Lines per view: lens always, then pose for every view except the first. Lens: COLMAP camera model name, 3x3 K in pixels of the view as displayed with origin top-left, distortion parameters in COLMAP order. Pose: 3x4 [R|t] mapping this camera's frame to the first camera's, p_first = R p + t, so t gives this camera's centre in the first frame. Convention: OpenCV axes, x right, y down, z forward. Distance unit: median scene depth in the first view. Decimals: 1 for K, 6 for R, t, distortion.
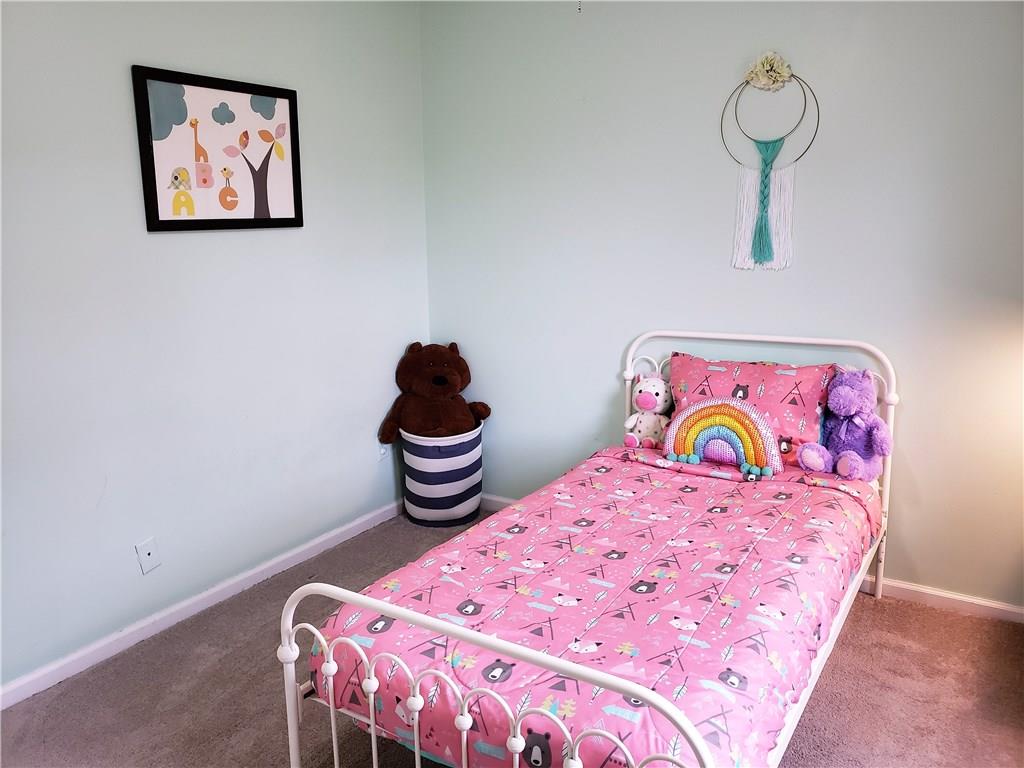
lens RADIAL K [[787.6, 0, 517.1], [0, 787.6, 381.7], [0, 0, 1]] dist [0.003099, -0.049364]
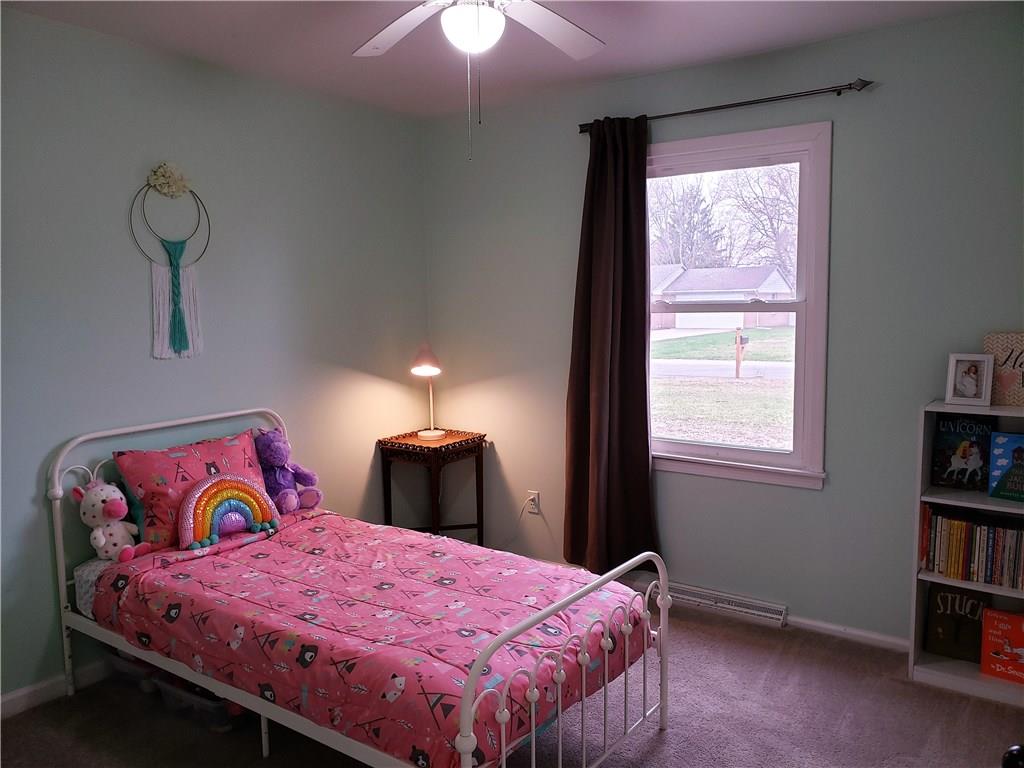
lens RADIAL K [[787.6, 0, 517.6], [0, 787.6, 385.8], [0, 0, 1]] dist [0.003099, -0.049364]
pose [[0.042006, -0.091641, 0.994906, -0.803562], [0.214654, 0.973359, 0.080593, -0.099718], [-0.975786, 0.210175, 0.060558, 0.526812]]
